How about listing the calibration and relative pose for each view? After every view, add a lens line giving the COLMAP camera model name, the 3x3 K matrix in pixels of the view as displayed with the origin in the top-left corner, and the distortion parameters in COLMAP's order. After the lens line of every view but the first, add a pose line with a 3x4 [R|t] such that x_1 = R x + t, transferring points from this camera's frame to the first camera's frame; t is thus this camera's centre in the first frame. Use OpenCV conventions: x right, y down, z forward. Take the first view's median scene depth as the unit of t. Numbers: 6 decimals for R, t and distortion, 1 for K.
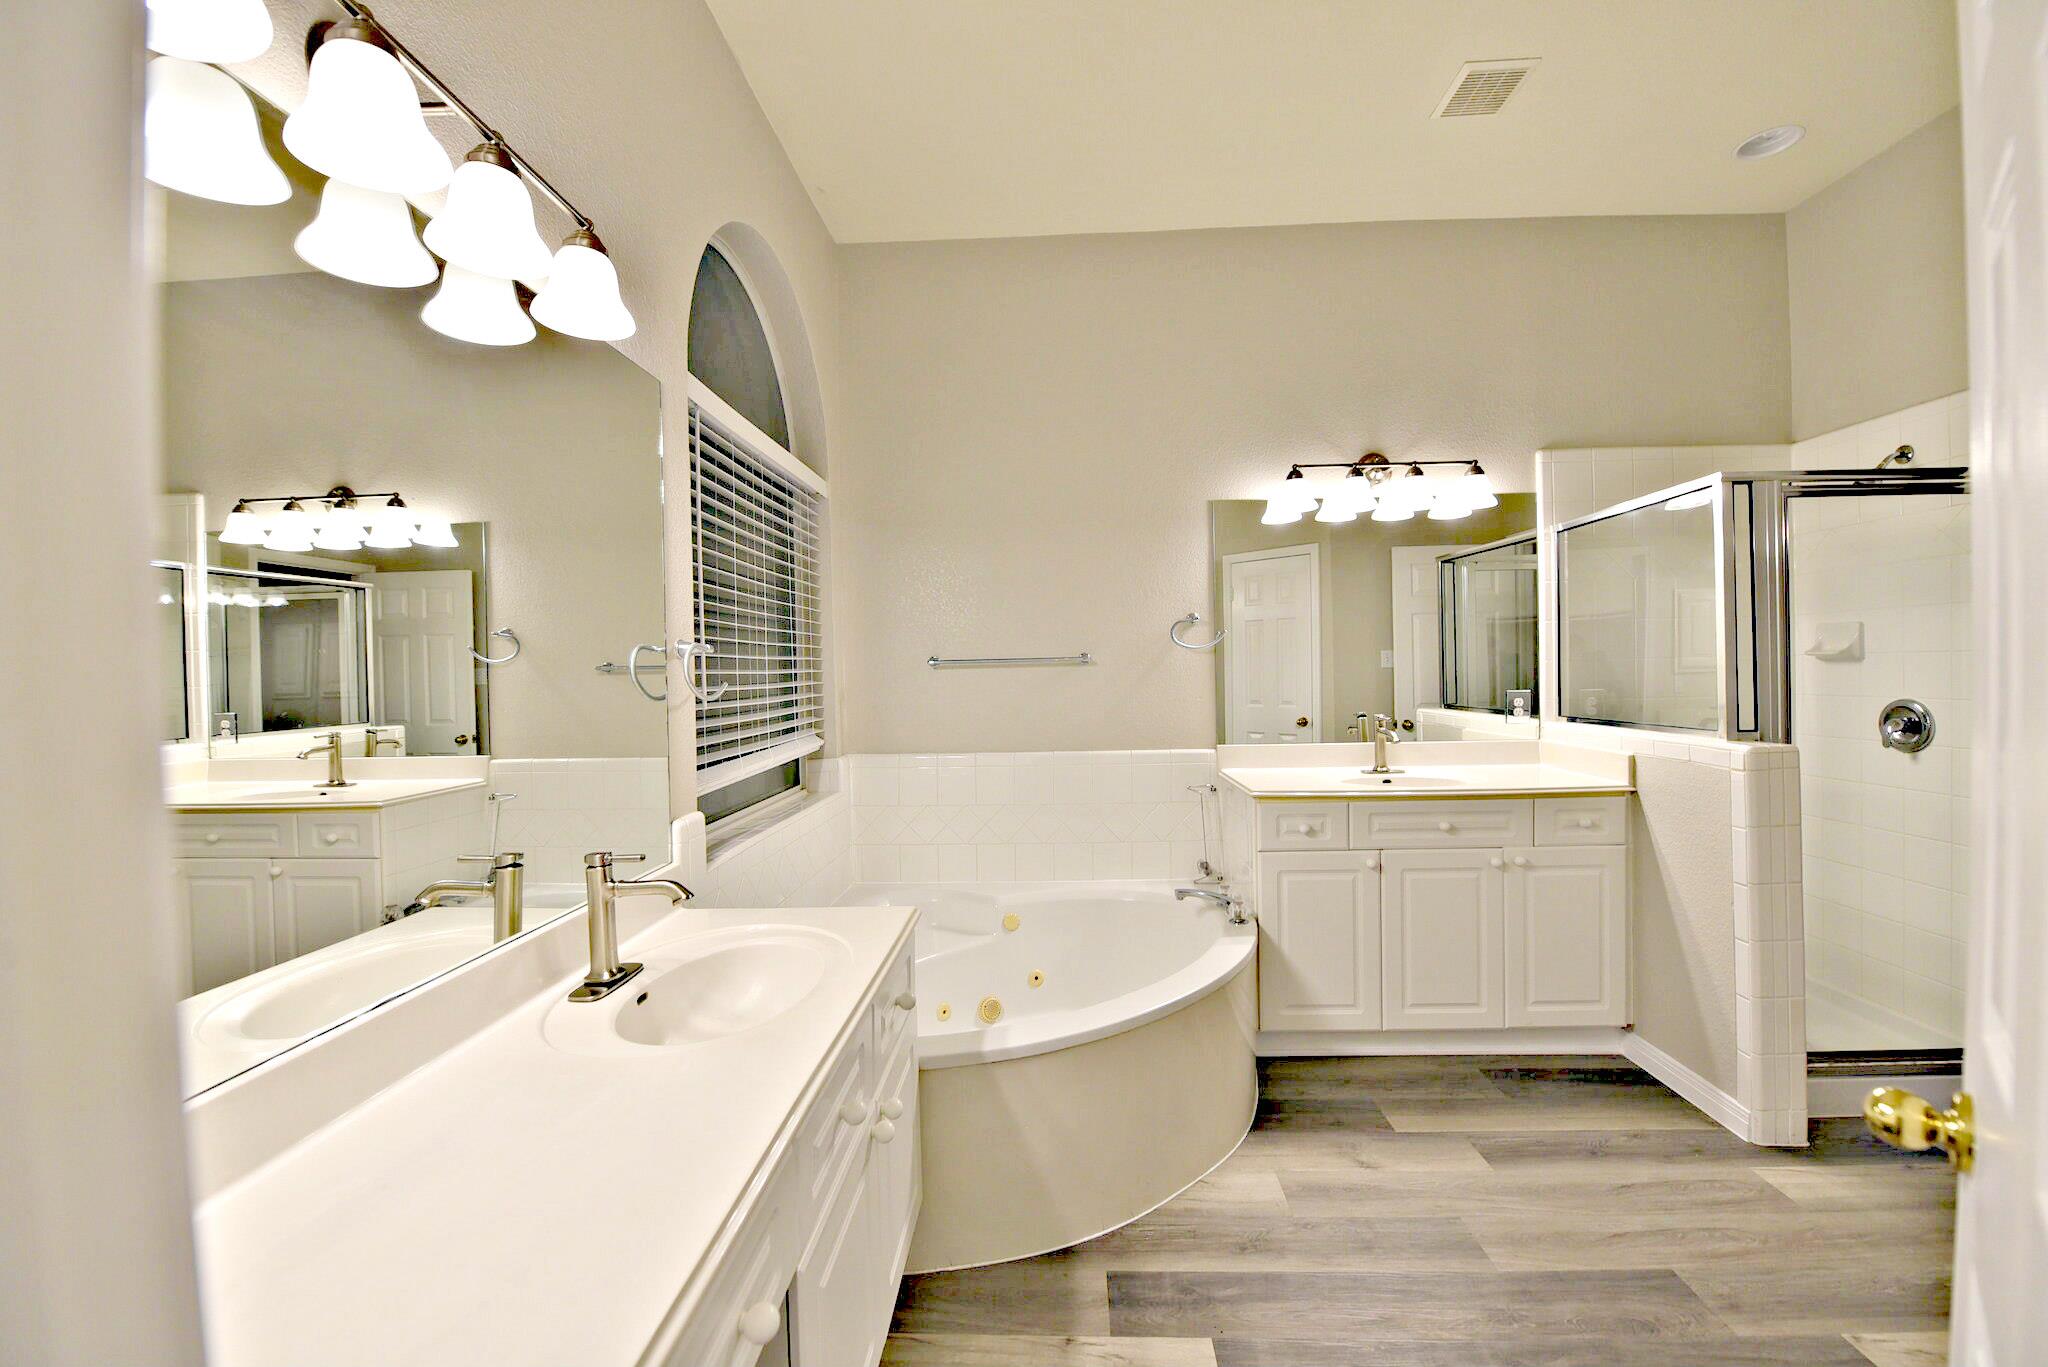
lens RADIAL K [[816.8, 0, 1026.1], [0, 816.8, 678.6], [0, 0, 1]] dist [-0.018597, -0.000841]
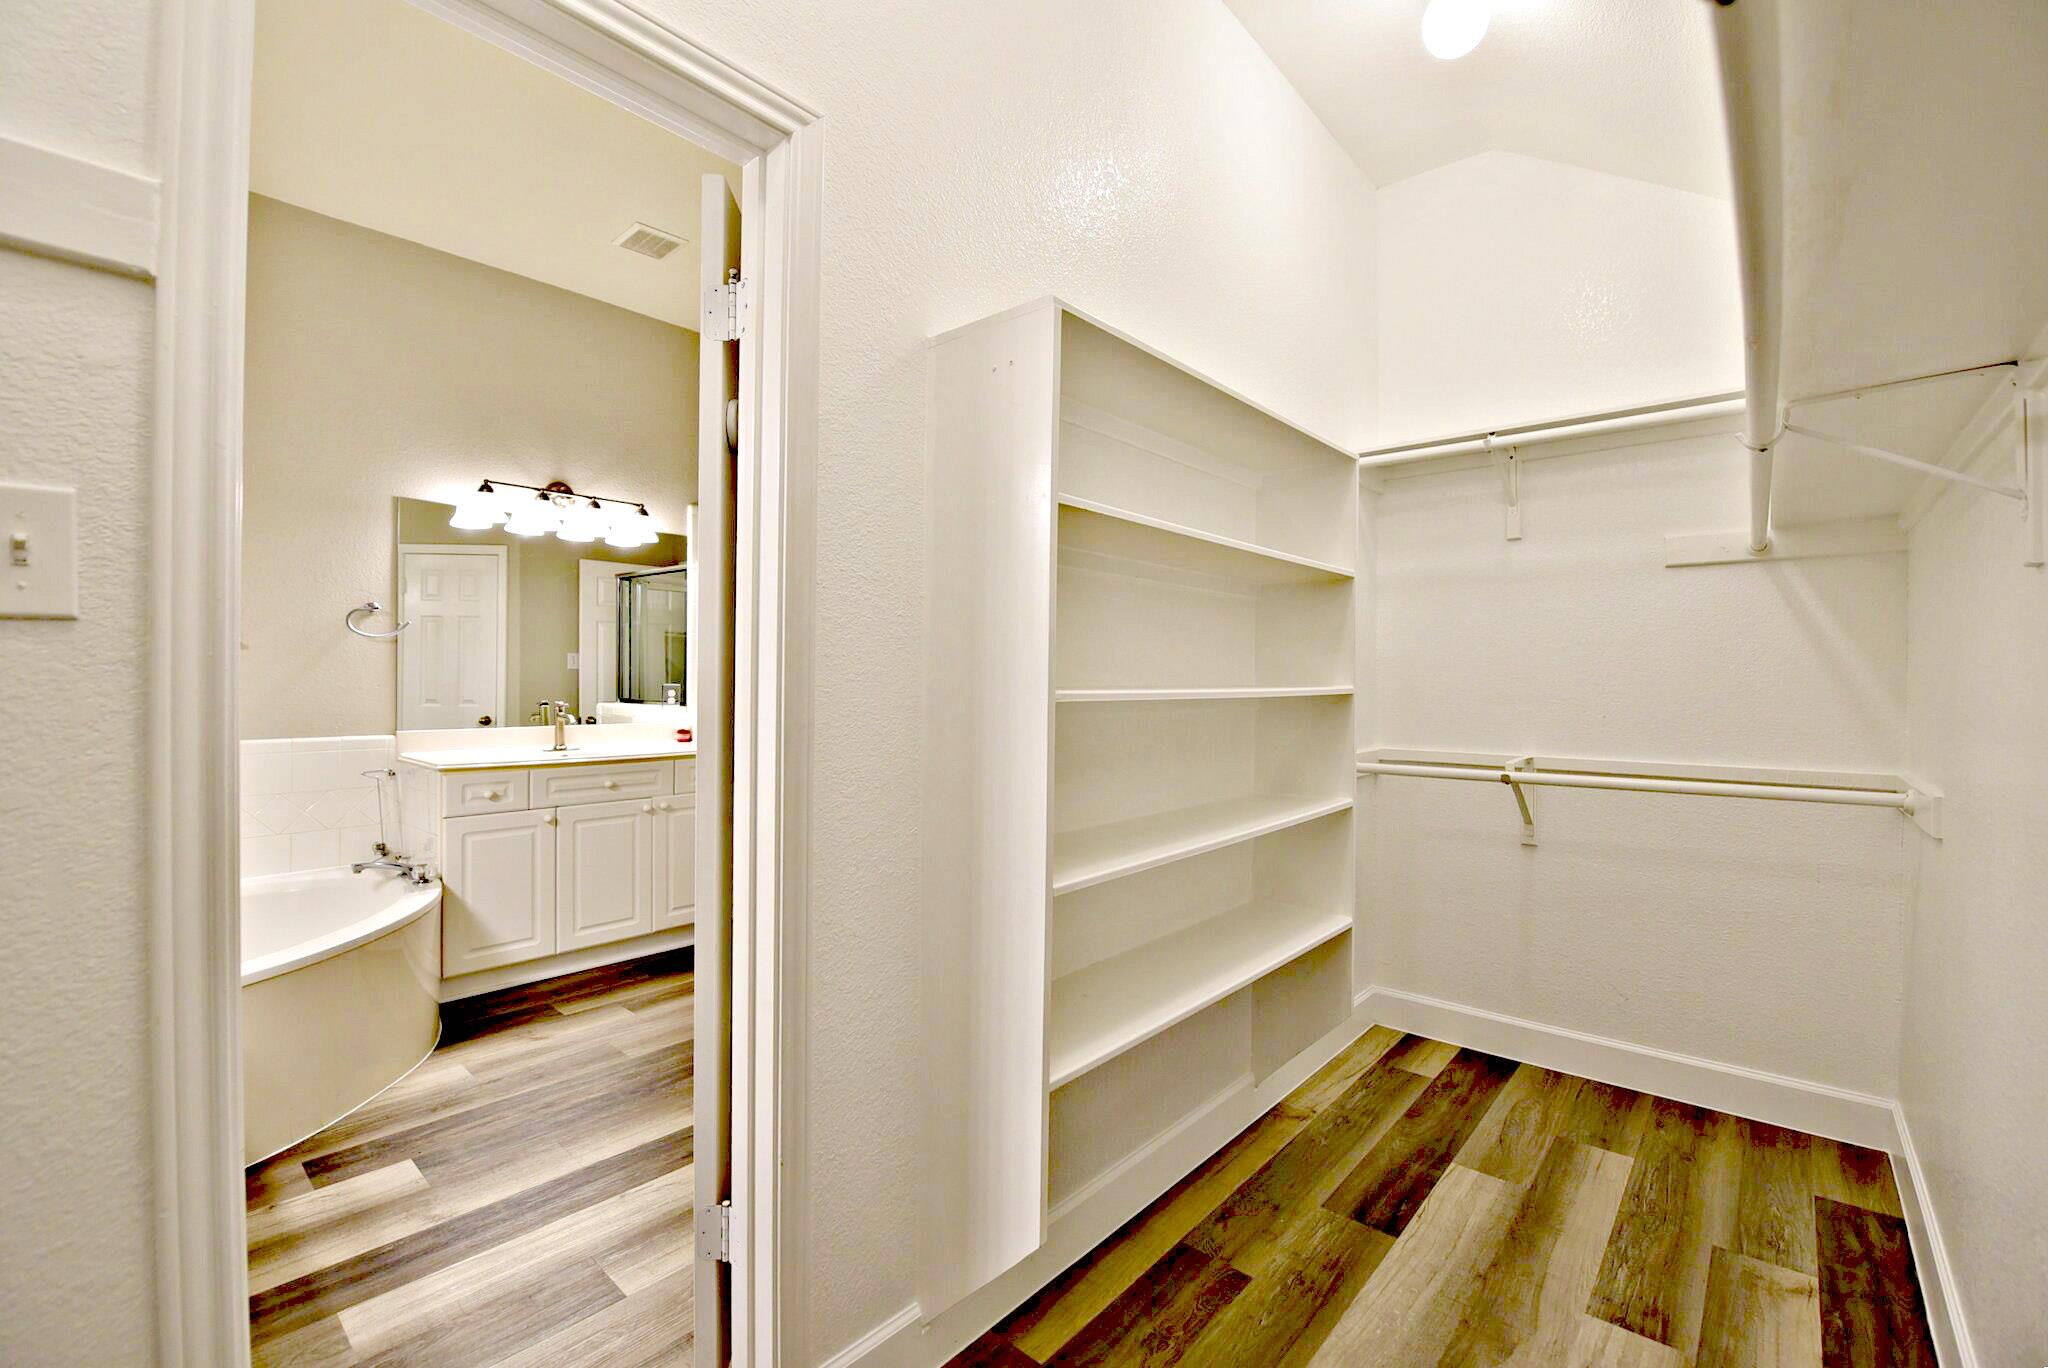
lens RADIAL K [[860.3, 0, 1031.9], [0, 860.3, 686.2], [0, 0, 1]] dist [-0.018552, -0.001229]
pose [[0.622530, 0.019011, 0.782365, -0.130601], [-0.013732, 0.999816, -0.013368, 0.031383], [-0.782475, -0.002421, 0.622677, -0.363131]]
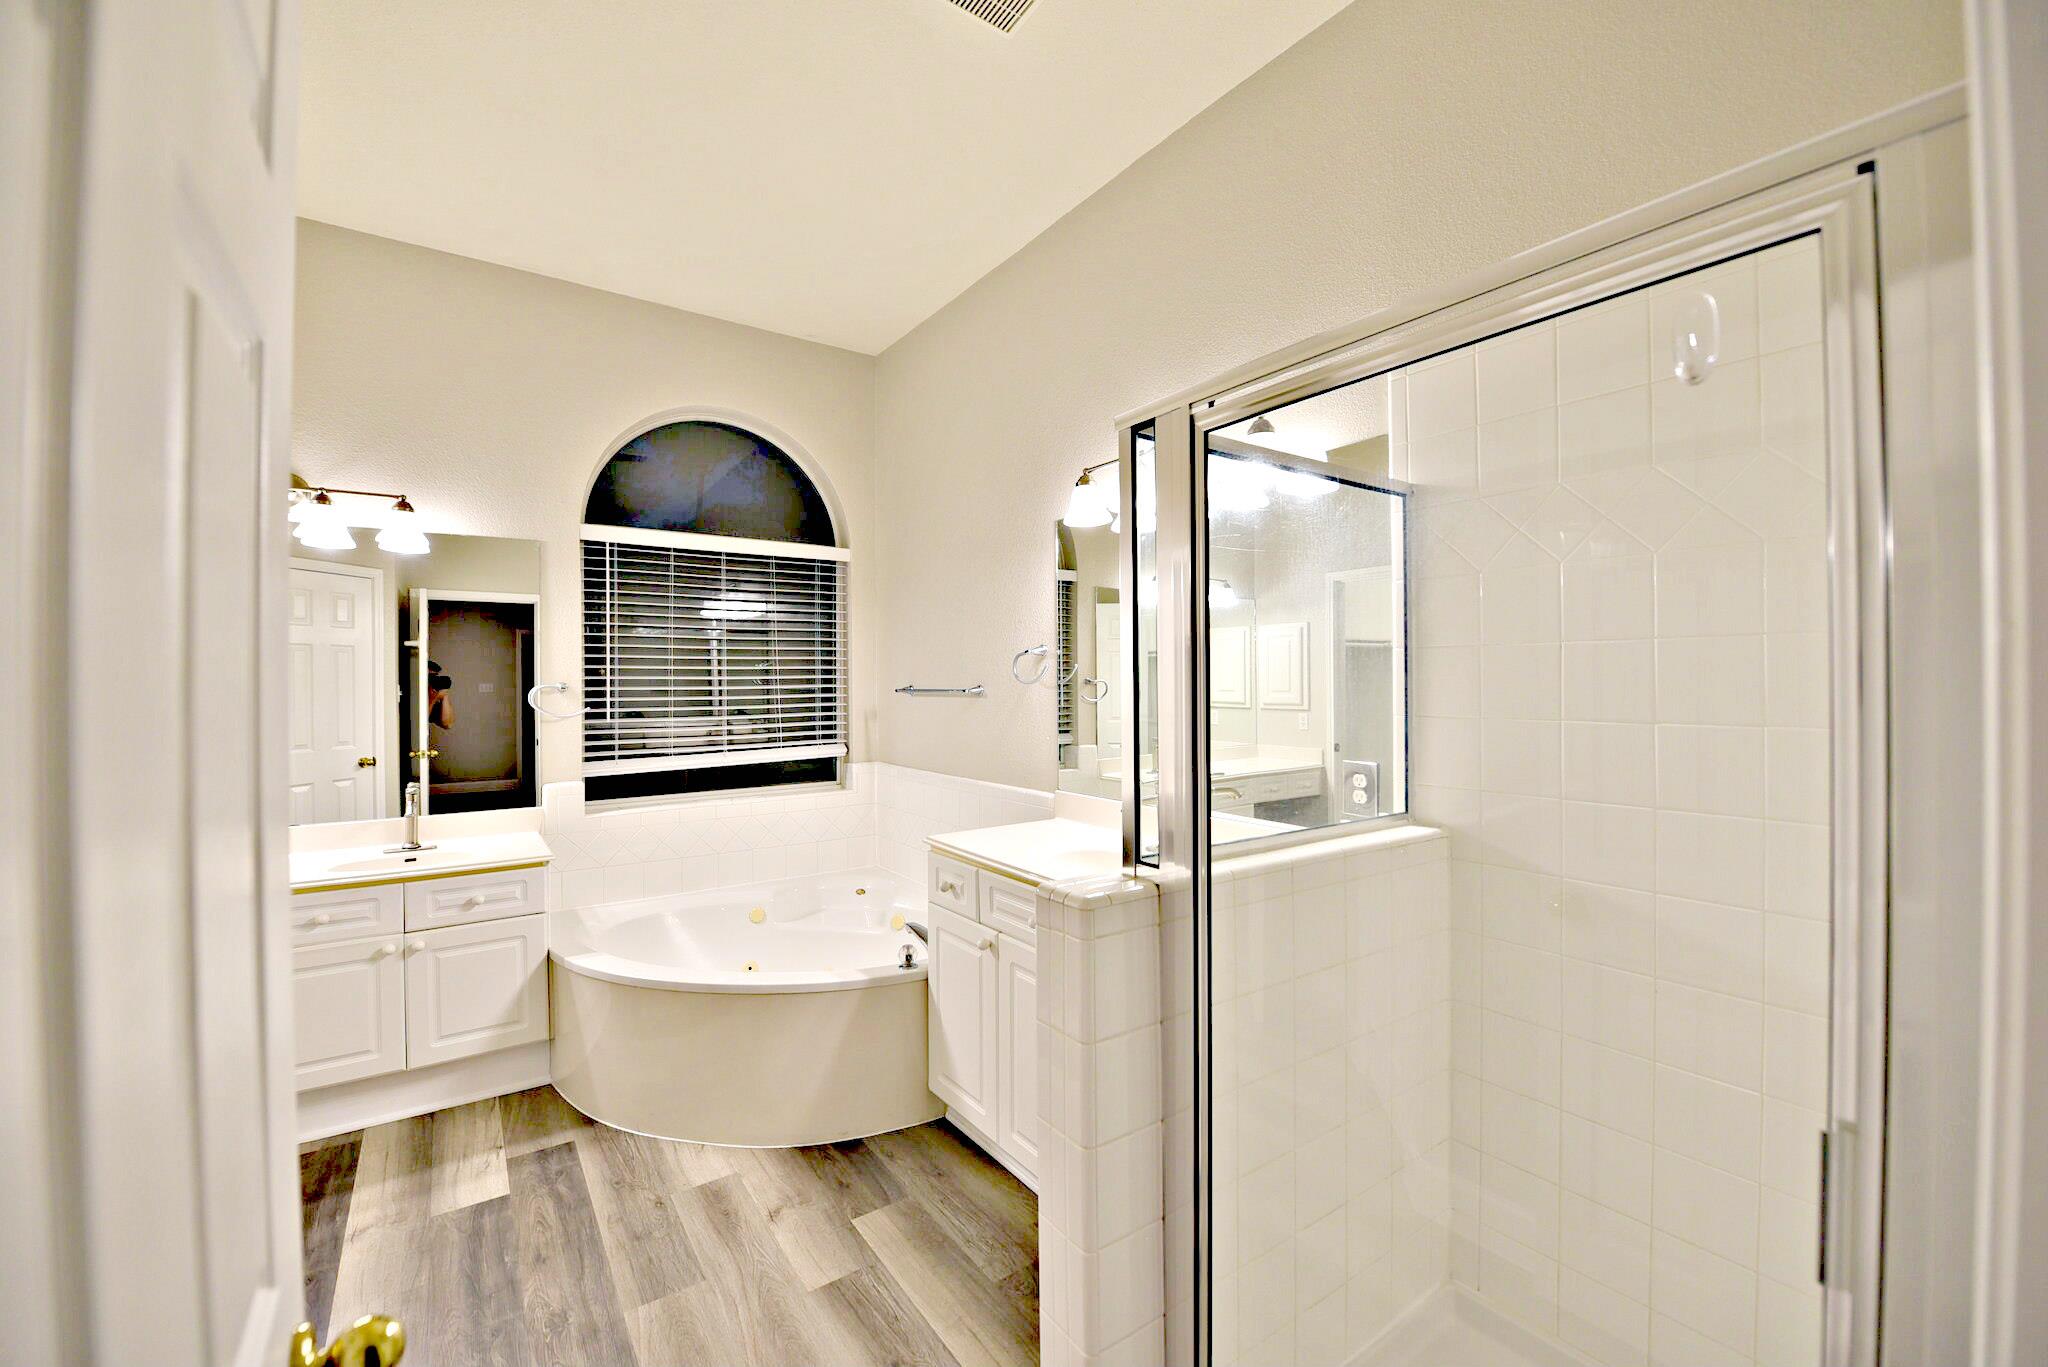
lens RADIAL K [[816.8, 0, 1019.4], [0, 816.8, 665.9], [0, 0, 1]] dist [-0.018597, -0.000841]
pose [[0.610028, 0.000415, -0.792380, 1.068206], [-0.005144, 0.999981, -0.003437, -0.060564], [0.792363, 0.006173, 0.610019, 0.474761]]
